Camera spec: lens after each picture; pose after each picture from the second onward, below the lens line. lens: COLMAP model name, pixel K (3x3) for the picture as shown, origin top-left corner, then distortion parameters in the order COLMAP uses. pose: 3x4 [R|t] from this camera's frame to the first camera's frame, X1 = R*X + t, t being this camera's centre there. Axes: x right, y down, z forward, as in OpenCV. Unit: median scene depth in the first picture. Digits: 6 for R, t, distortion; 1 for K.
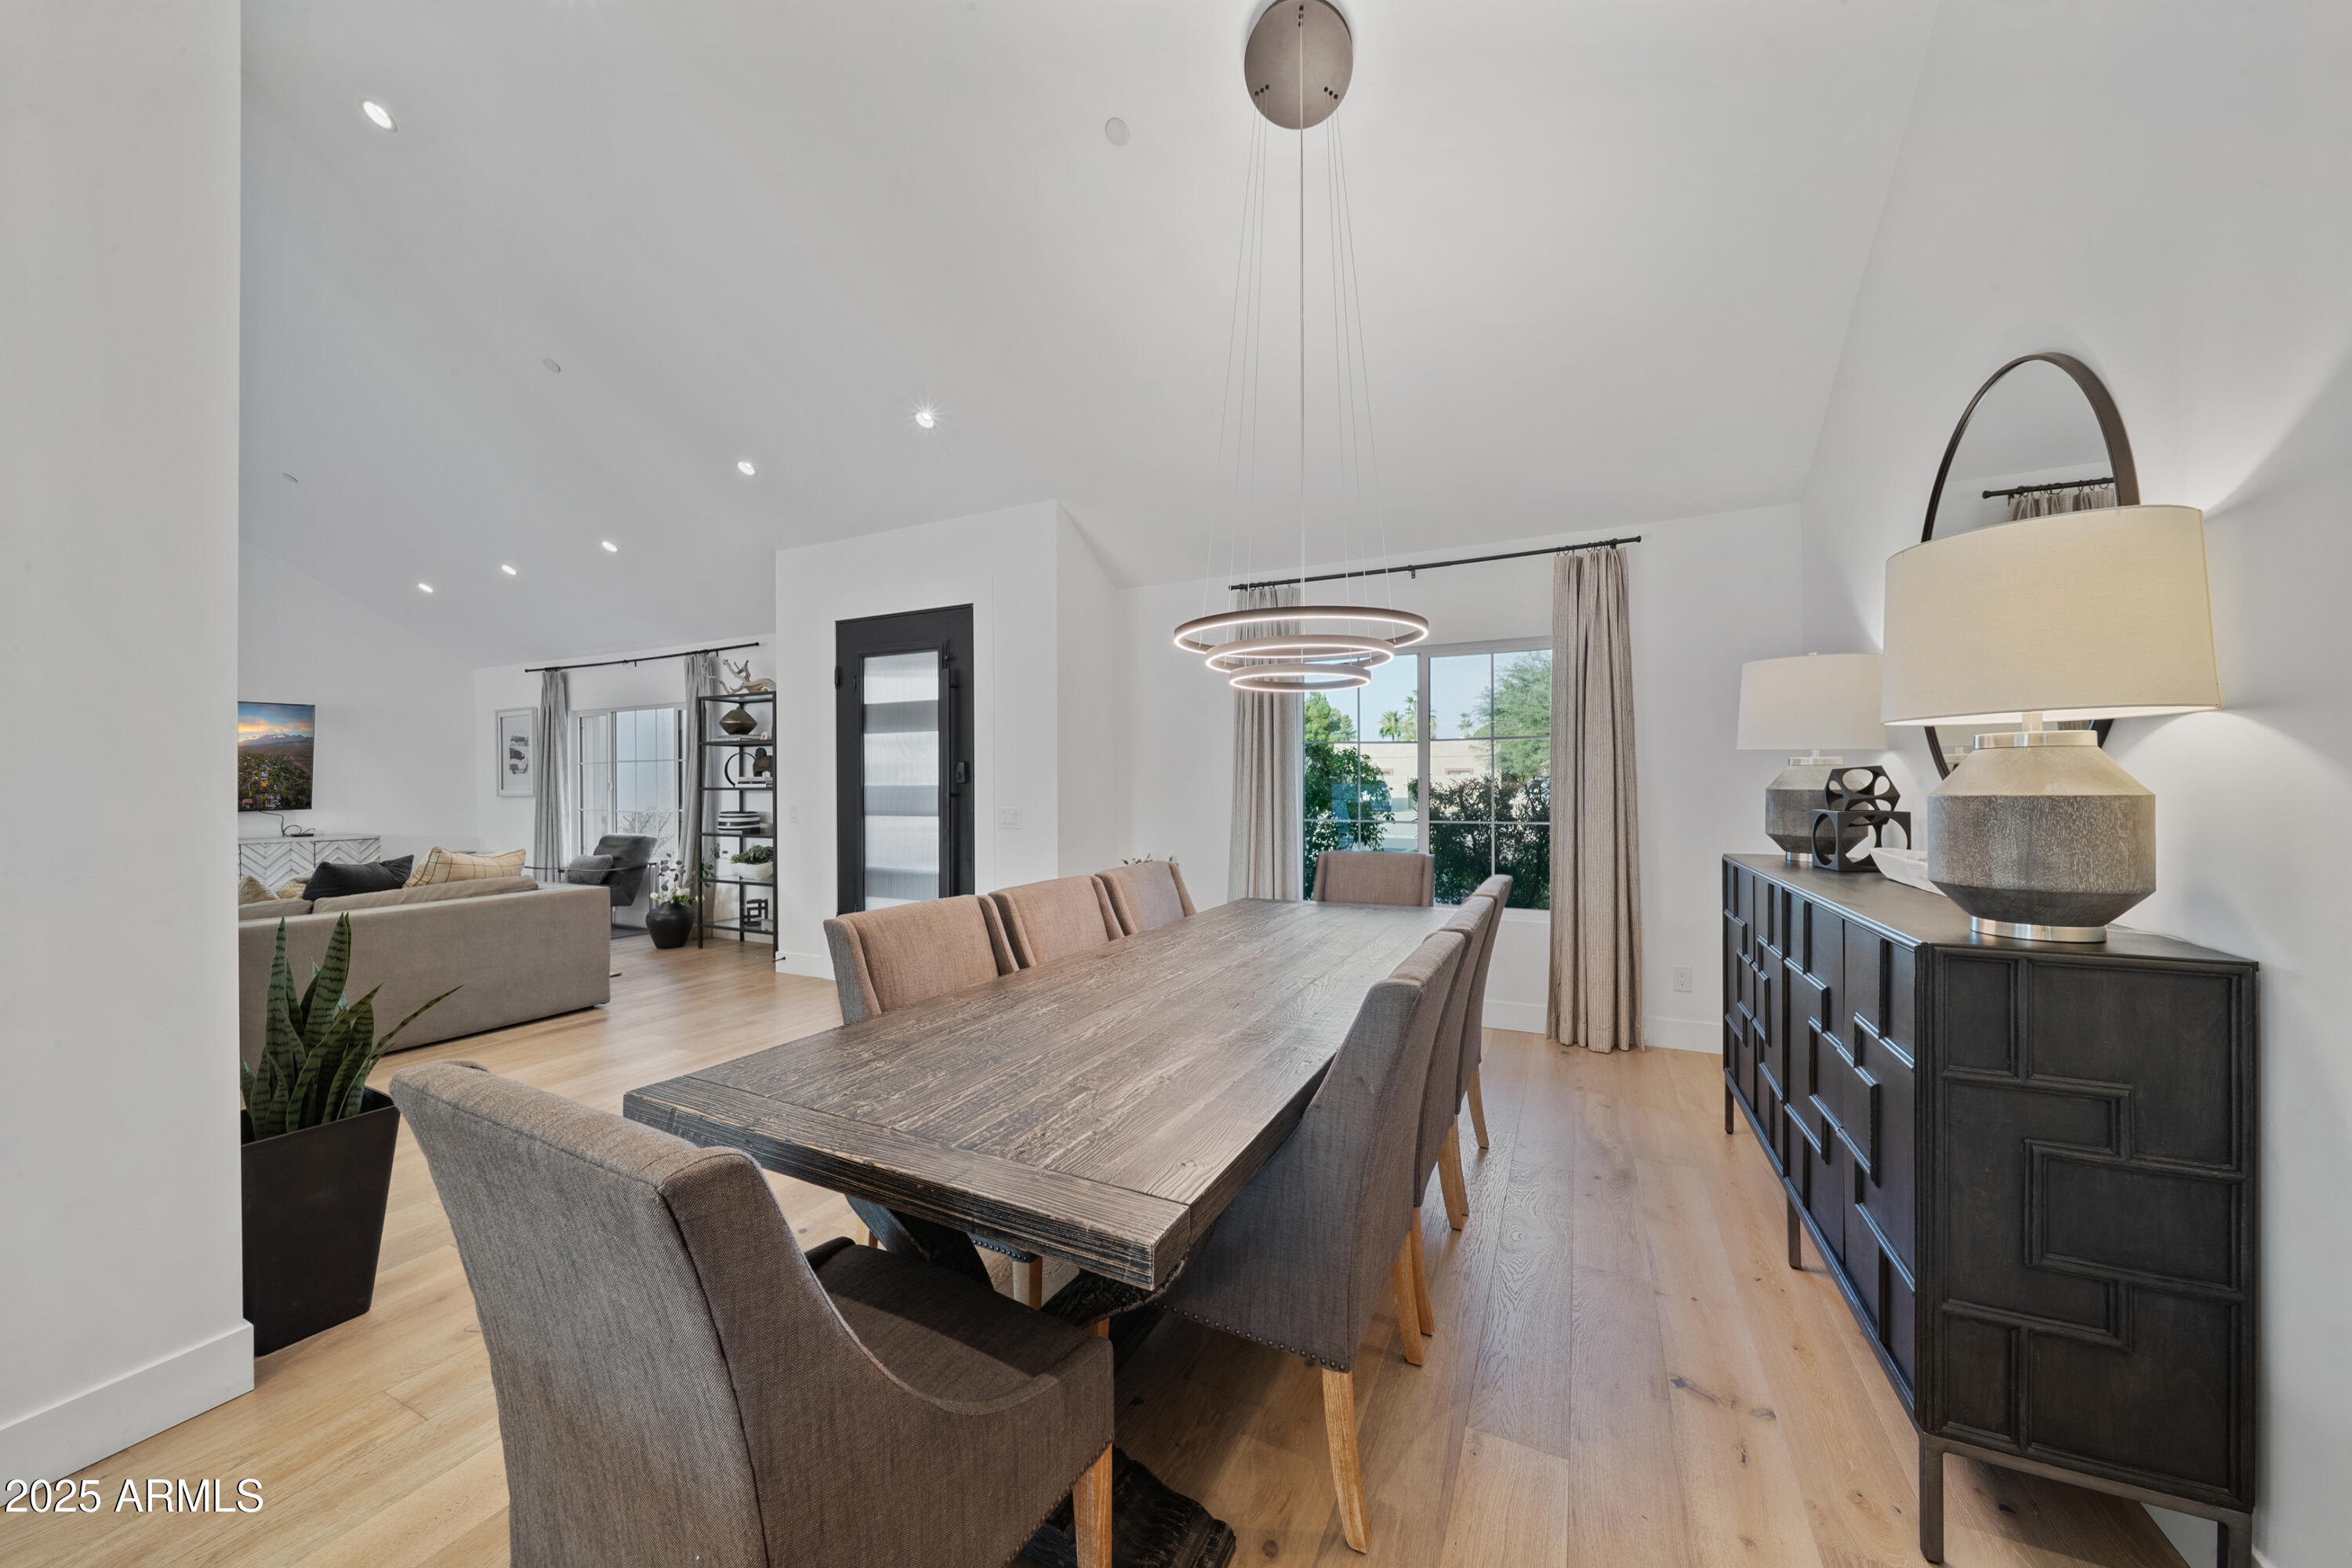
lens RADIAL K [[828.2, 0, 1168.9], [0, 828.2, 789.8], [0, 0, 1]] dist [0.001796, -0.001480]
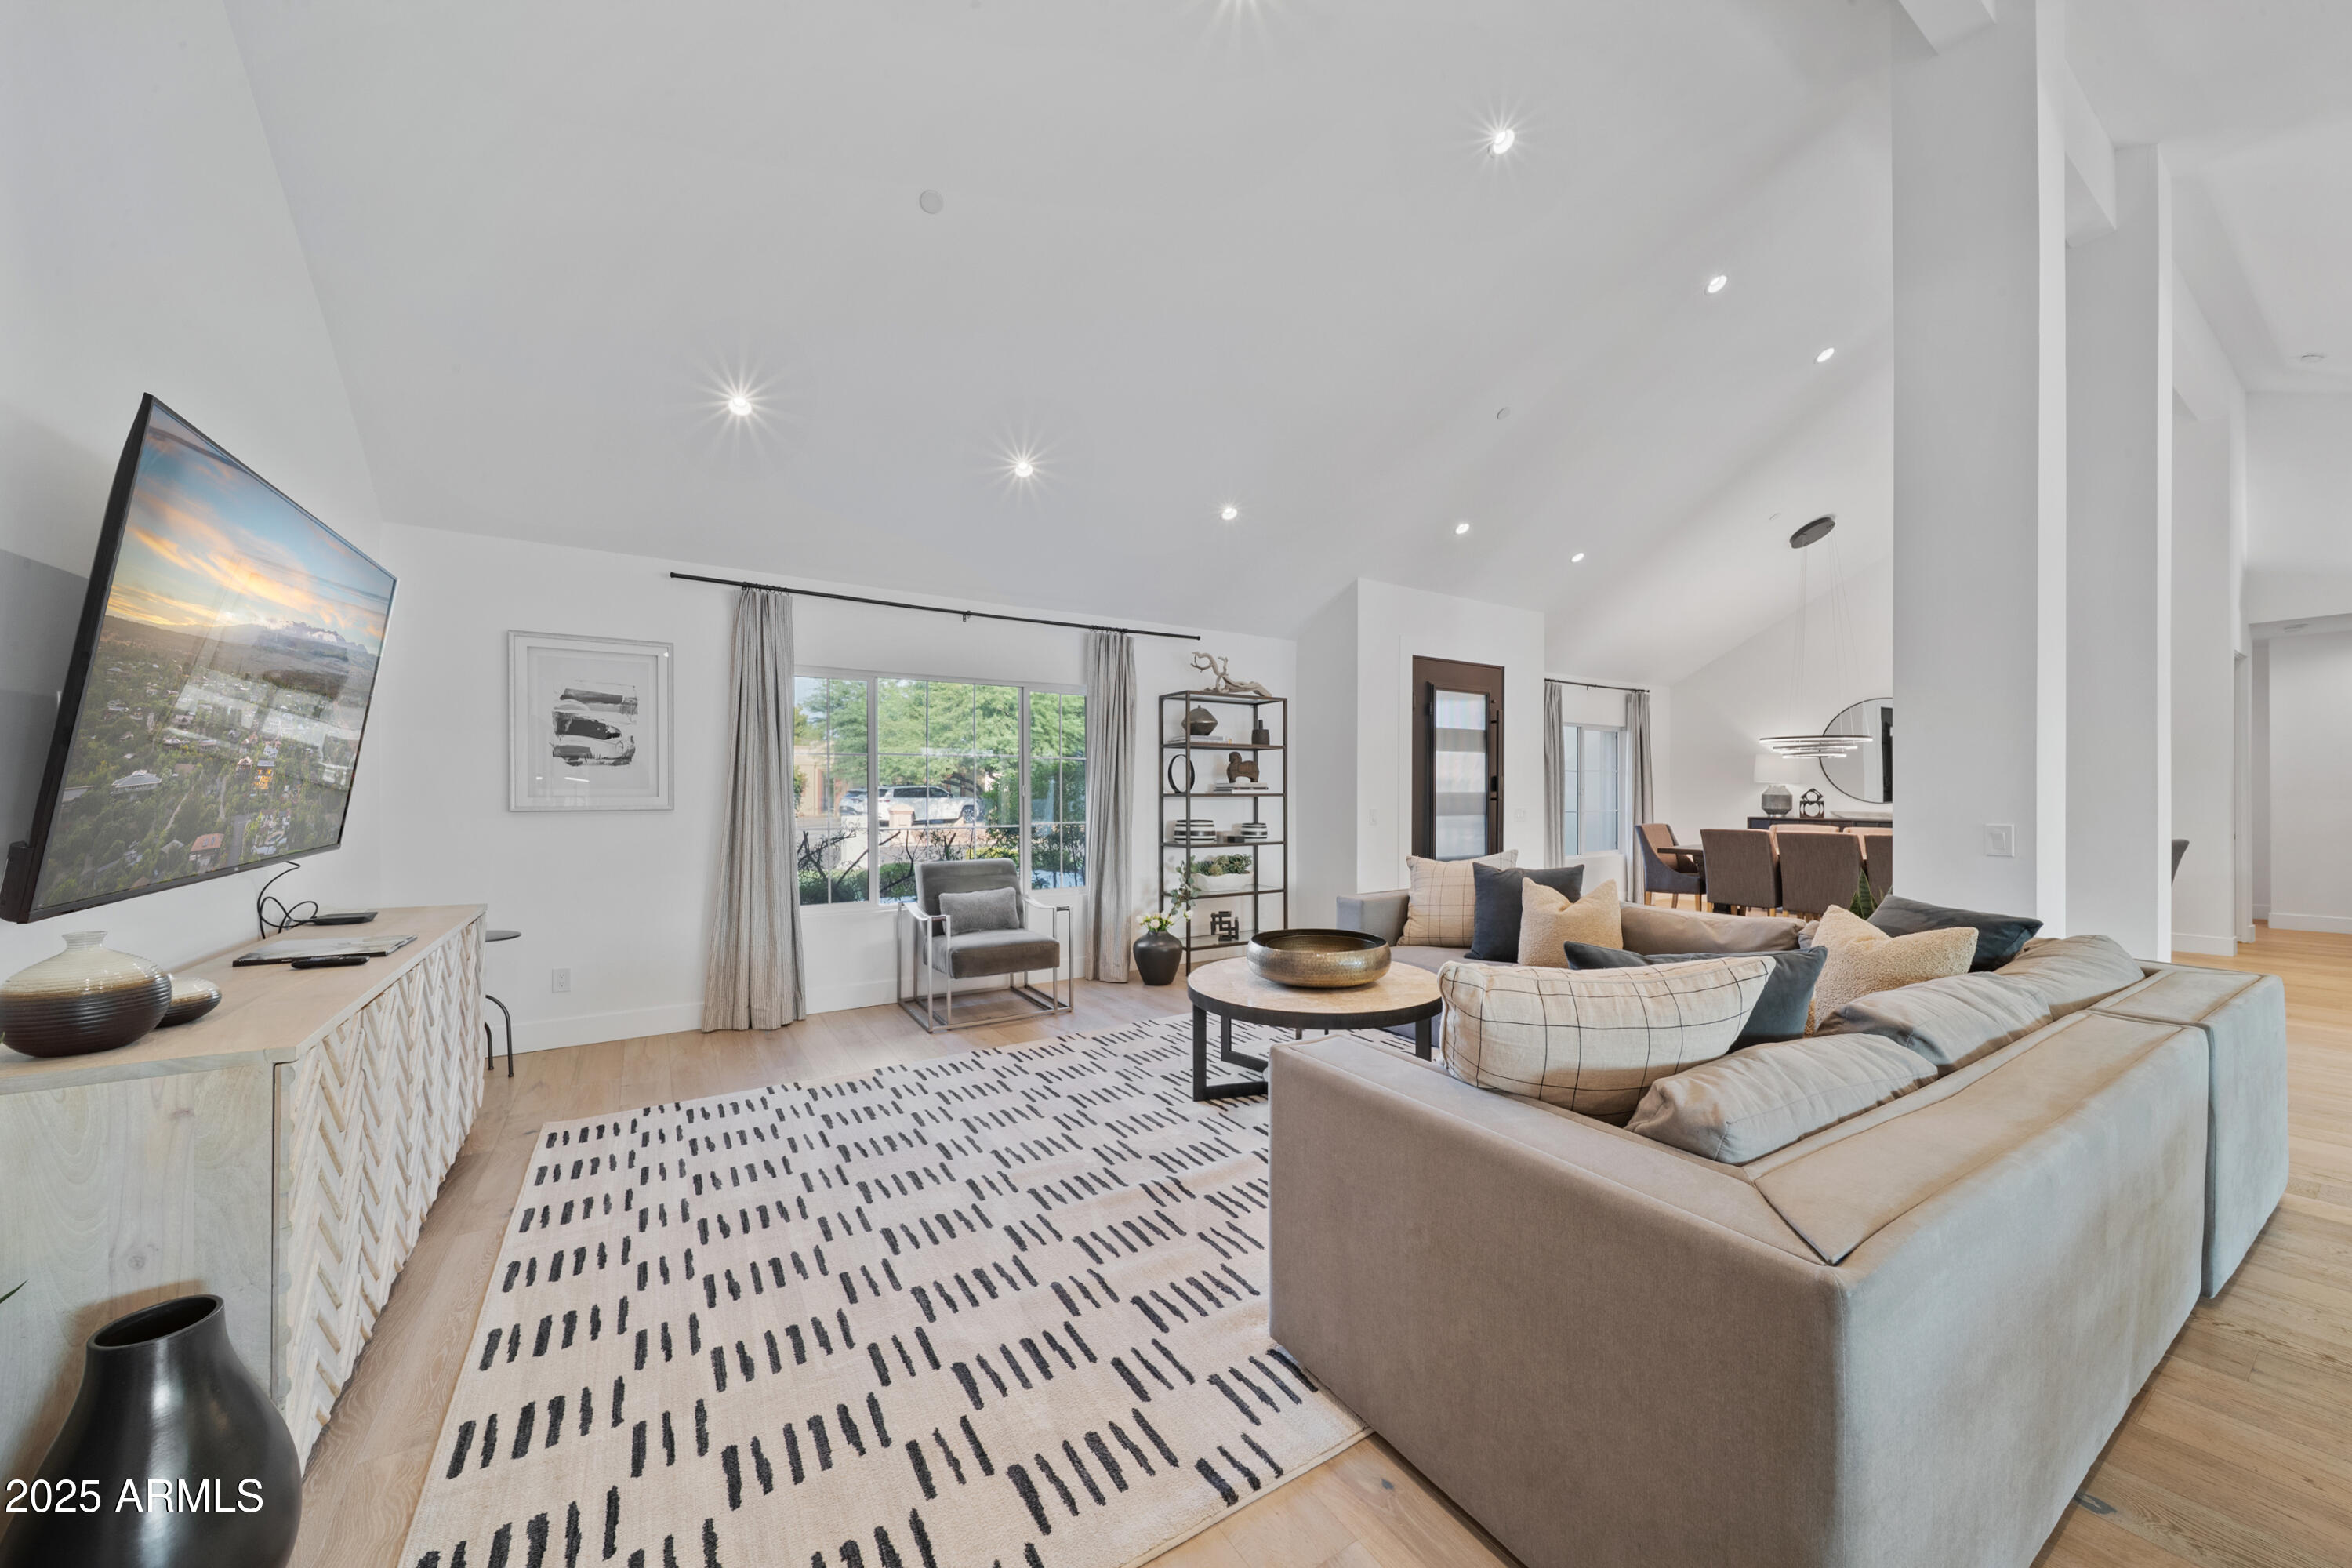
lens RADIAL K [[828.2, 0, 1179.2], [0, 828.2, 784.2], [0, 0, 1]] dist [0.001796, -0.001480]
pose [[0.520962, 0.010396, 0.853517, -1.700662], [0.002447, 0.999904, -0.013673, -0.000478], [-0.853576, 0.009211, 0.520886, 0.706696]]
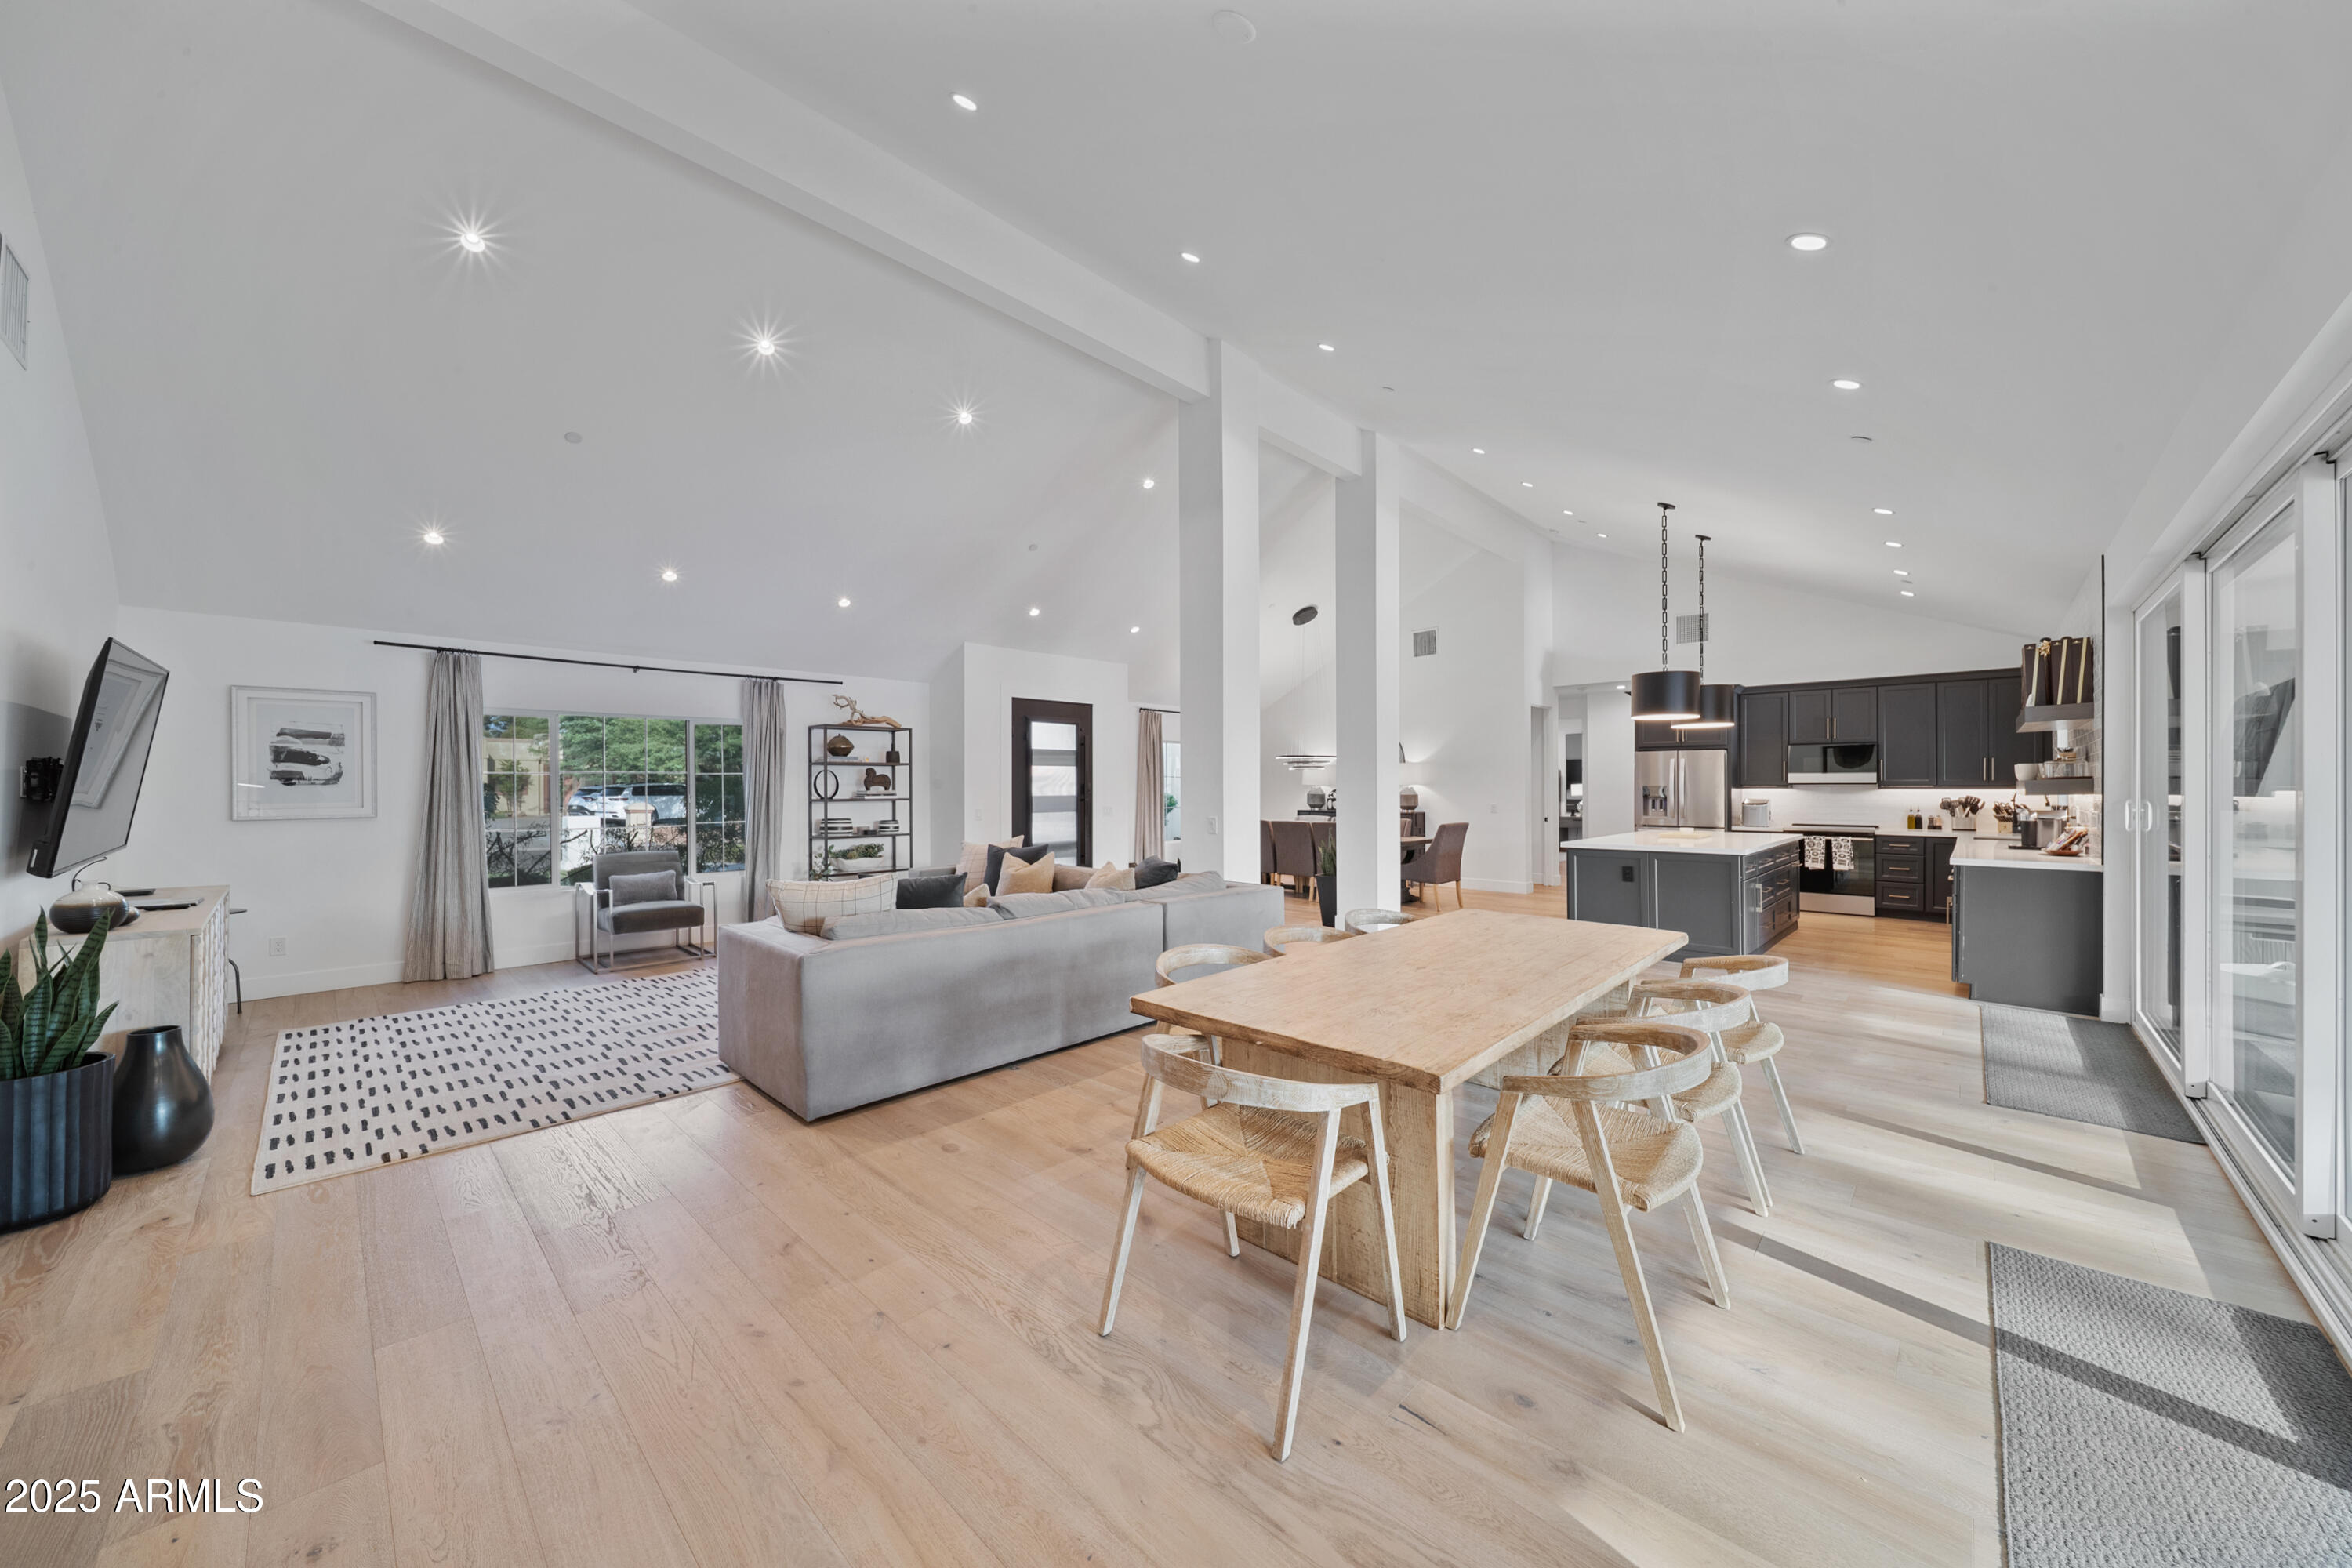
lens RADIAL K [[828.2, 0, 1176.4], [0, 828.2, 777.9], [0, 0, 1]] dist [0.001796, -0.001480]
pose [[0.307279, 0.009345, 0.951574, -1.995465], [0.007530, 0.999897, -0.012251, -0.019623], [-0.951590, 0.010930, 0.307177, 0.190141]]
